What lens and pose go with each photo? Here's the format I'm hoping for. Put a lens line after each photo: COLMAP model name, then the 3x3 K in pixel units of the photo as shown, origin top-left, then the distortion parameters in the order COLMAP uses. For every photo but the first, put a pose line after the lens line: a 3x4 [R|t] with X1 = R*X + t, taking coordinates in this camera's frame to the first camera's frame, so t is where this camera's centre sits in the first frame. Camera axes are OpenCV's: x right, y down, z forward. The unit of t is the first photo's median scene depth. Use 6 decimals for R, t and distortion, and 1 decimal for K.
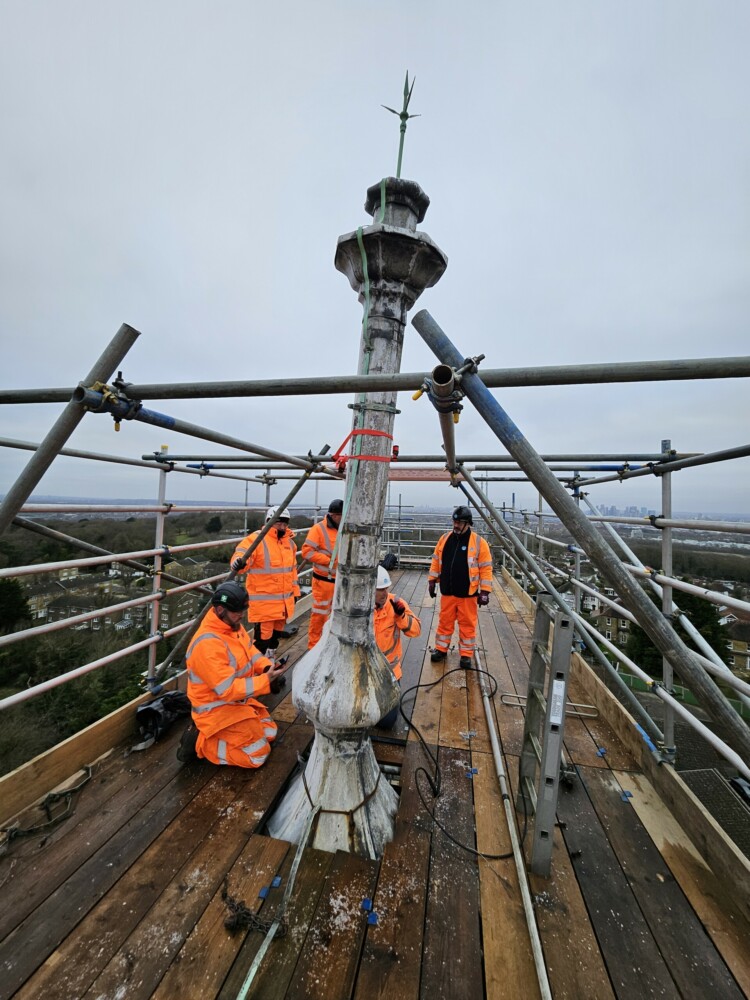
lens RADIAL K [[387.5, 0, 373.4], [0, 387.5, 492.3], [0, 0, 1]] dist [-0.001270, -0.000690]
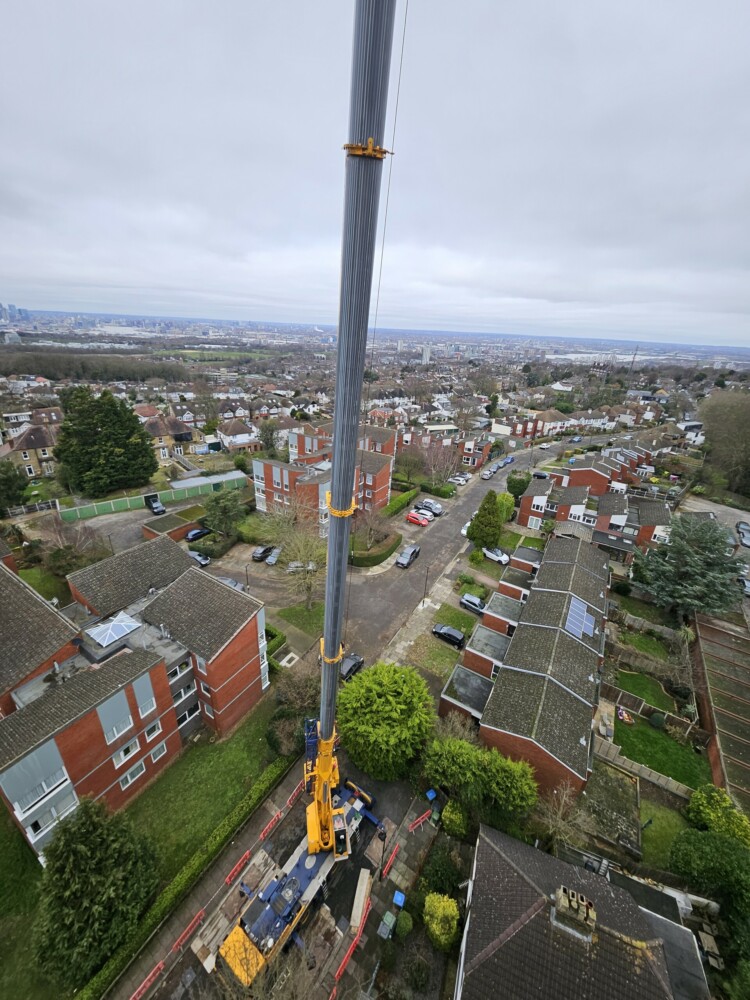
lens RADIAL K [[387.5, 0, 370.0], [0, 387.5, 487.0], [0, 0, 1]] dist [-0.001270, -0.000690]
pose [[0.258563, -0.382203, 0.887167, 1.724715], [-0.068331, 0.908861, 0.411464, 0.112648], [-0.963575, -0.167010, 0.208881, 4.921185]]
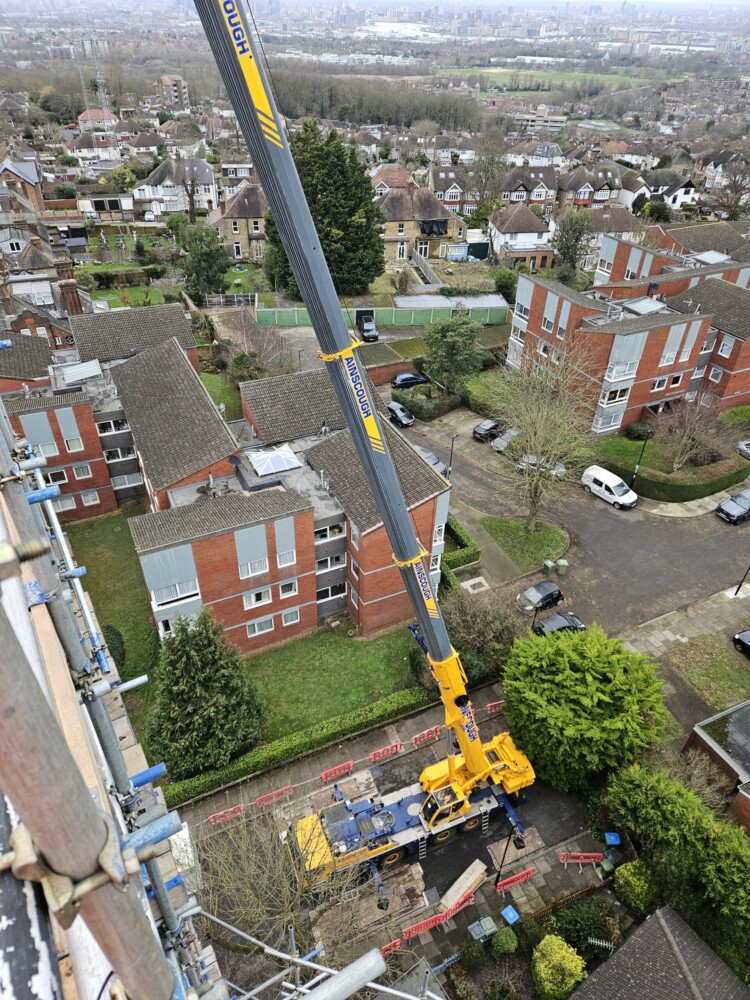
lens RADIAL K [[654.9, 0, 360.7], [0, 654.9, 506.6], [0, 0, 1]] dist [0.079952, -0.057439]
pose [[0.747604, -0.413346, 0.519840, 1.270763], [-0.014537, 0.772349, 0.635033, 0.196773], [-0.663986, -0.482310, 0.571402, 2.623286]]
